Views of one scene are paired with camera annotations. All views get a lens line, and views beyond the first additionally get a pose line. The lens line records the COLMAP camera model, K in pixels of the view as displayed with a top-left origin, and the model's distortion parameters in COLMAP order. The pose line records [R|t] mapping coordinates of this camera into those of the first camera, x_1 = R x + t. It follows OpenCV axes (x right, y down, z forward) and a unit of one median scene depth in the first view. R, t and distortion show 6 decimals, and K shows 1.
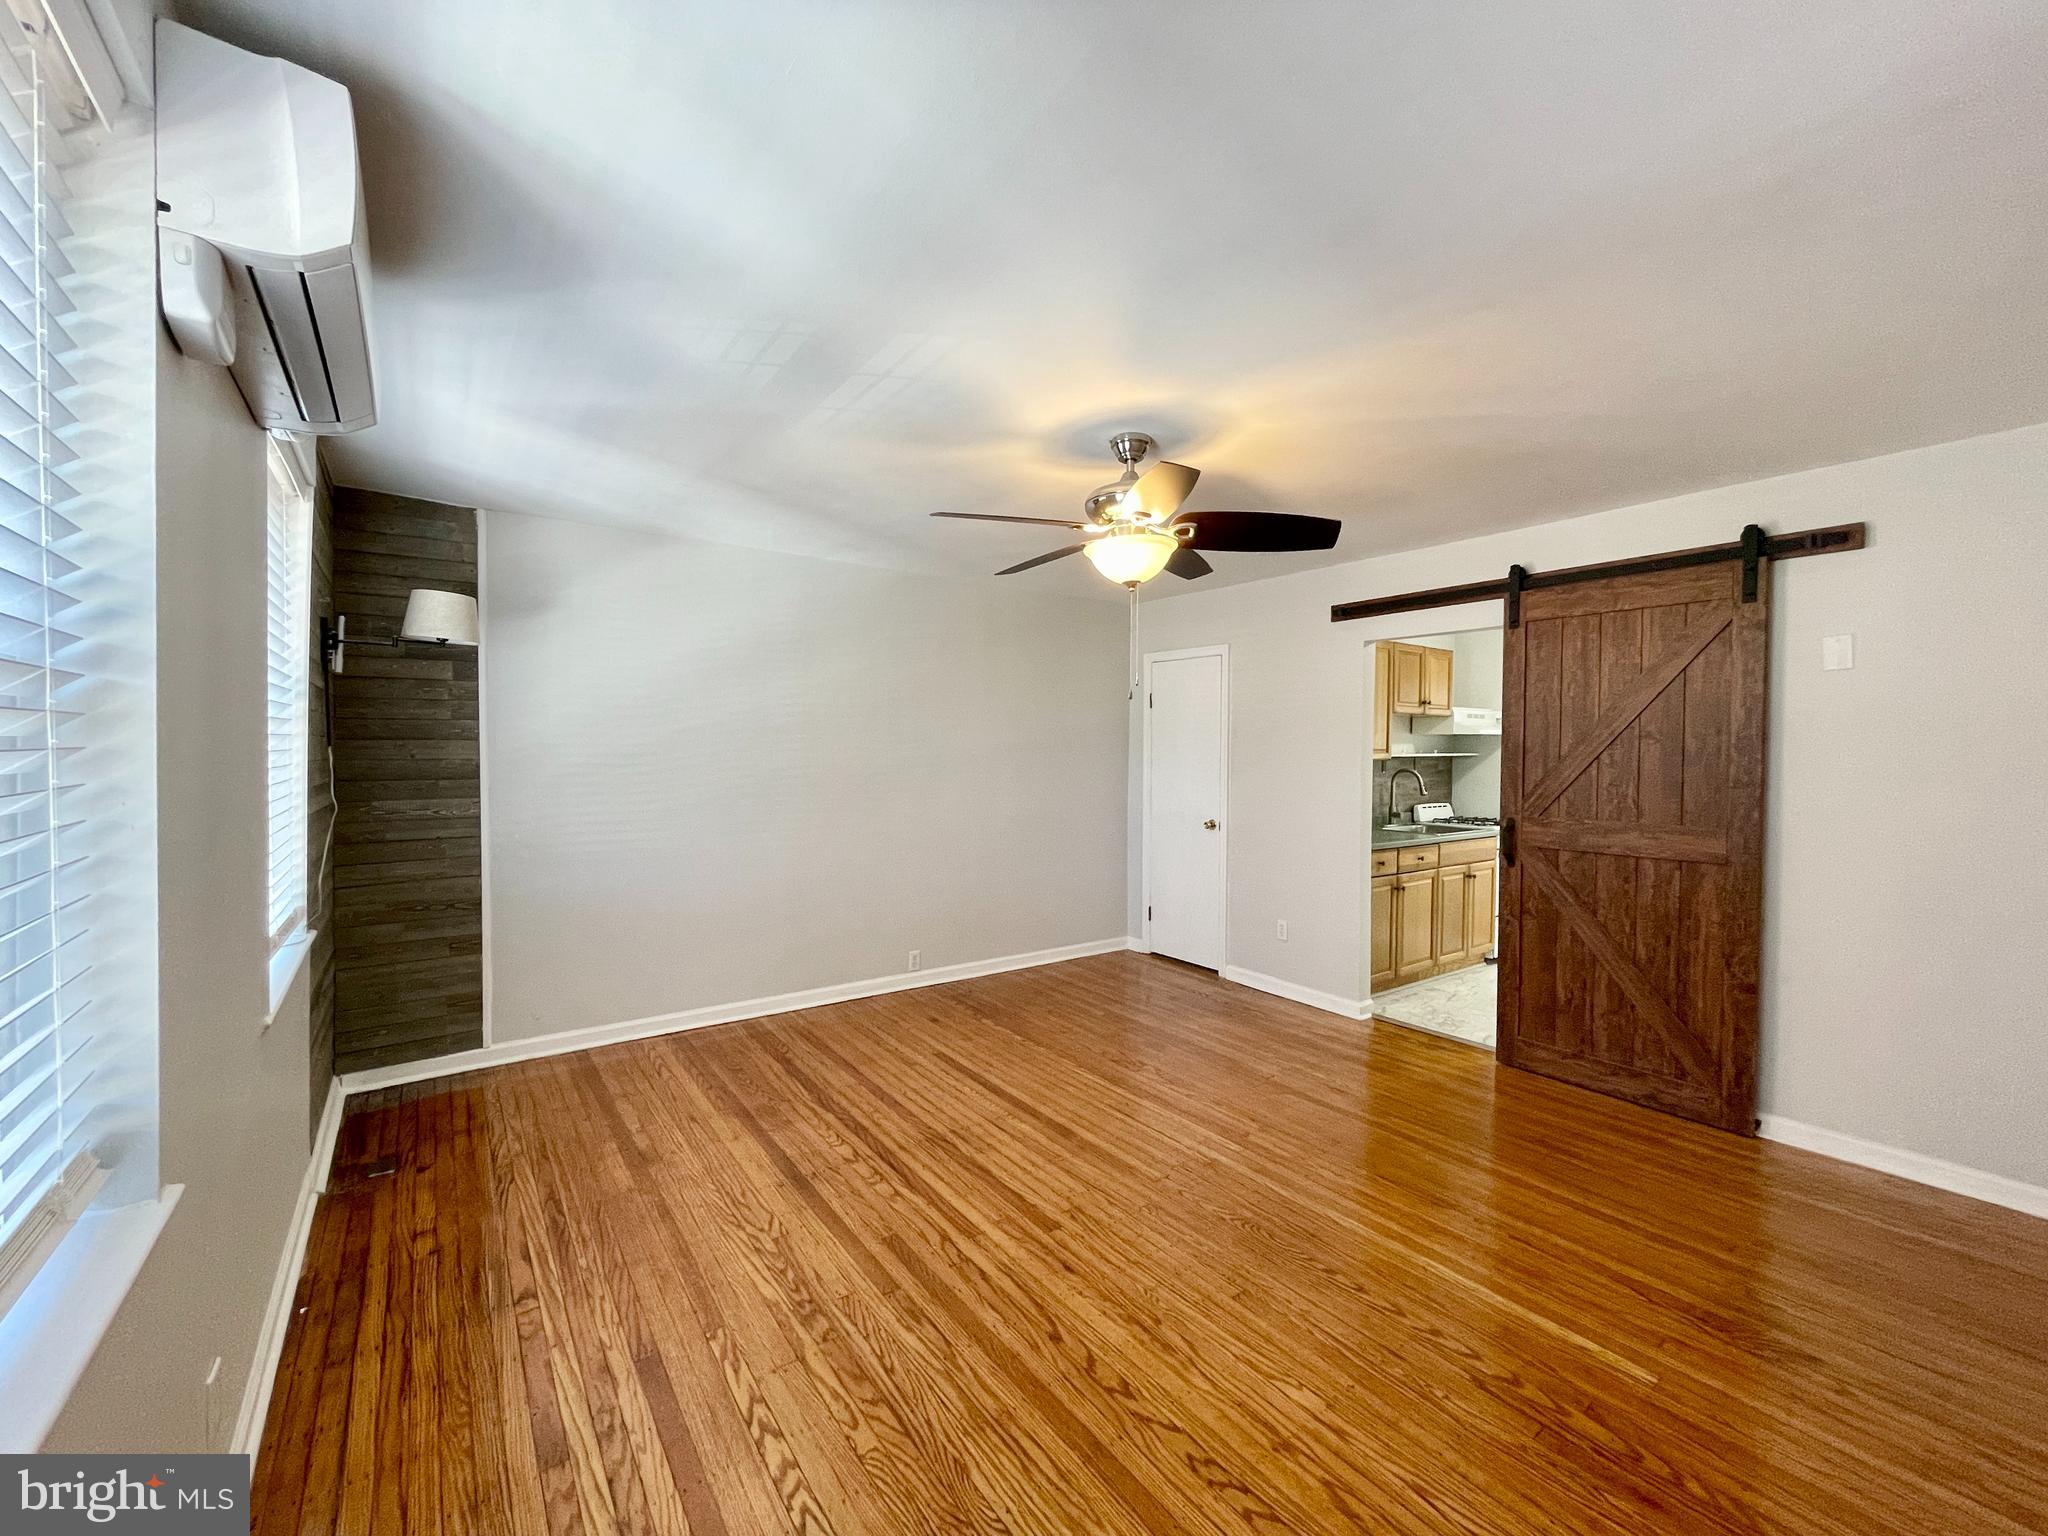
lens RADIAL K [[823.6, 0, 1030.4], [0, 823.6, 765.1], [0, 0, 1]] dist [-0.002302, -0.000285]
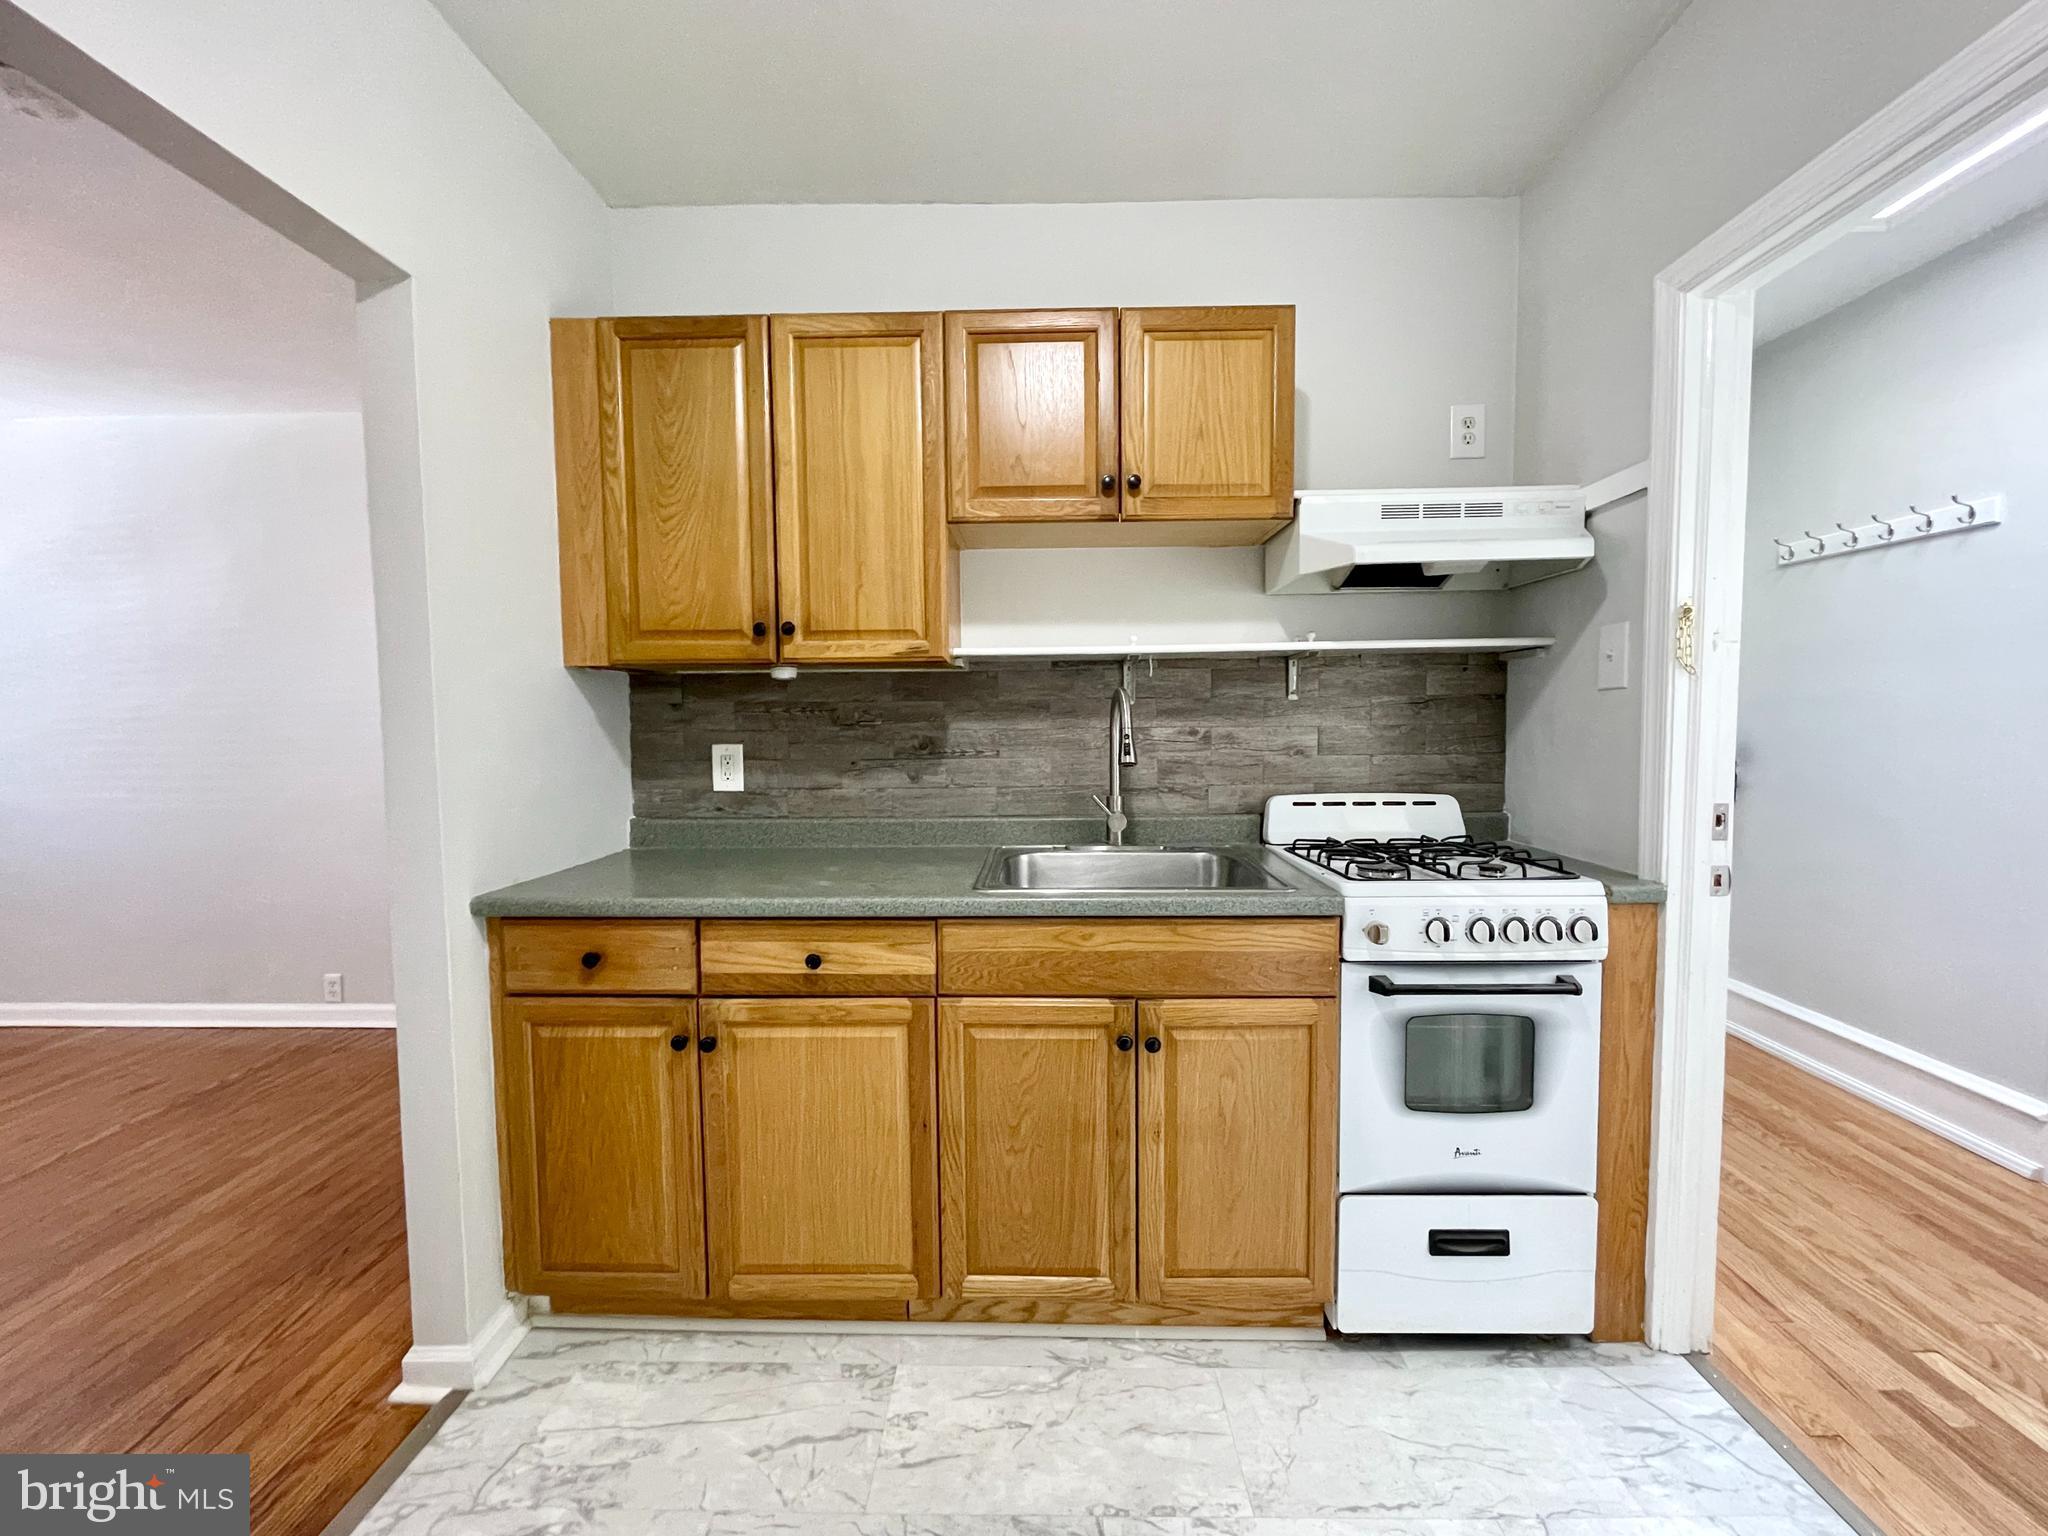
lens RADIAL K [[832.8, 0, 1024.0], [0, 832.8, 768.0], [0, 0, 1]] dist [-0.002158, -0.000098]
pose [[0.794295, 0.020805, -0.607176, 1.338426], [0.002049, 0.999316, 0.036922, 0.050187], [0.607529, -0.030571, 0.793709, 1.454390]]
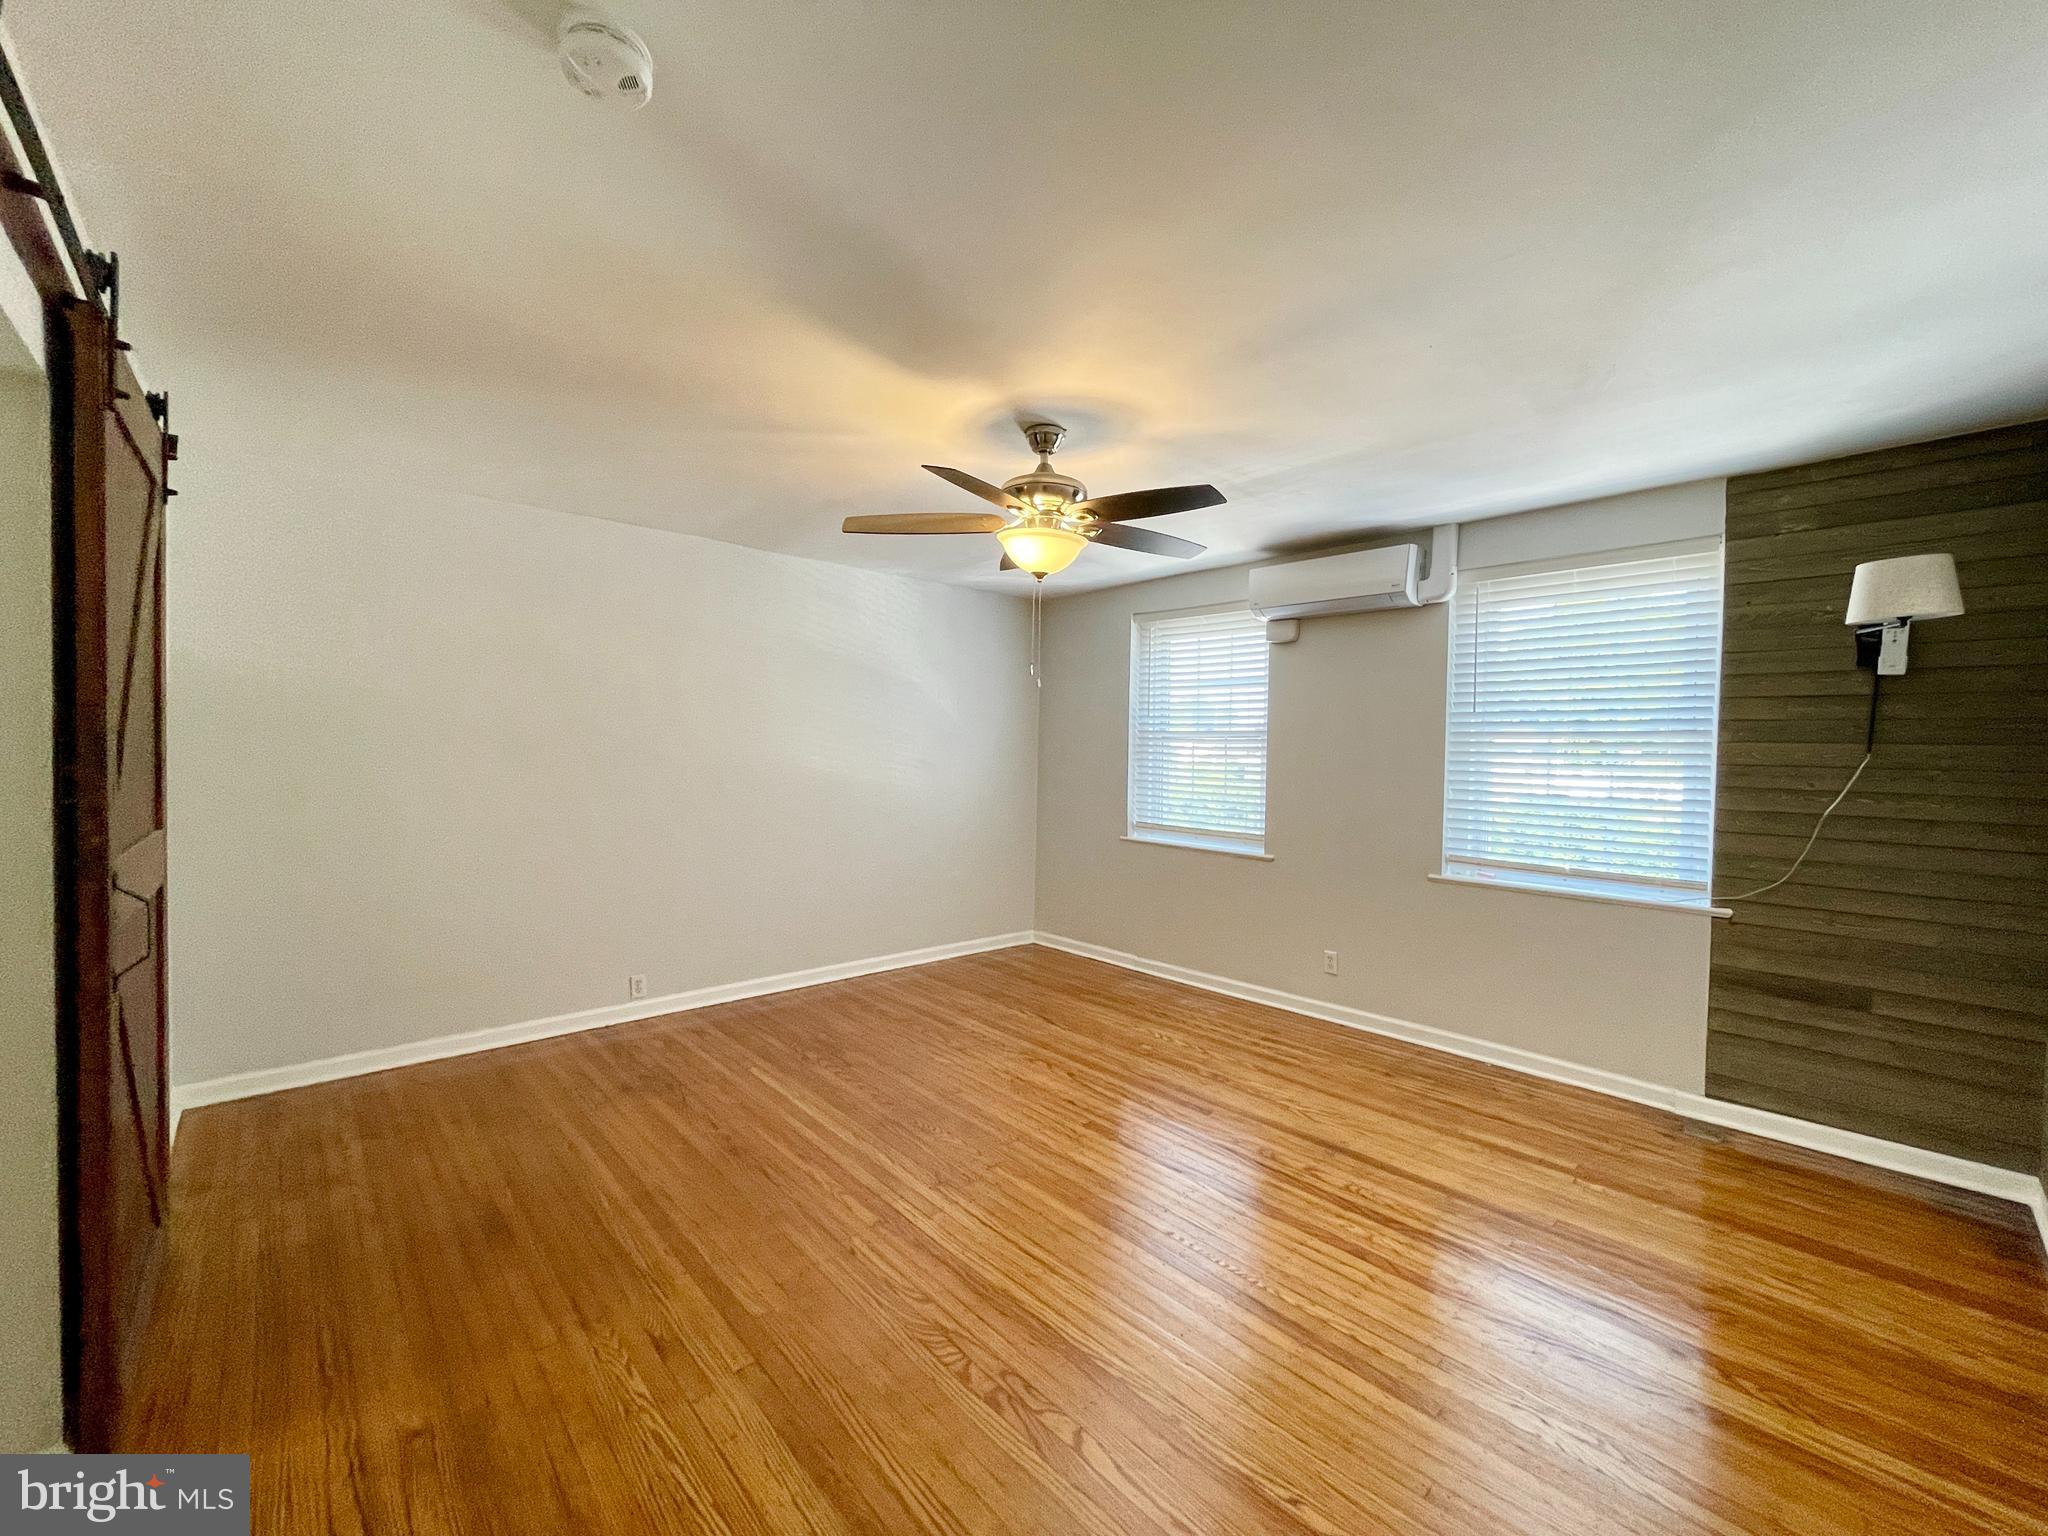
lens RADIAL K [[832.8, 0, 1024.0], [0, 832.8, 768.0], [0, 0, 1]] dist [-0.002158, -0.000098]
pose [[-0.994591, -0.019270, -0.102064, 0.240442], [-0.023928, 0.998718, 0.044615, -0.027772], [0.101073, 0.046816, -0.993777, 2.019839]]
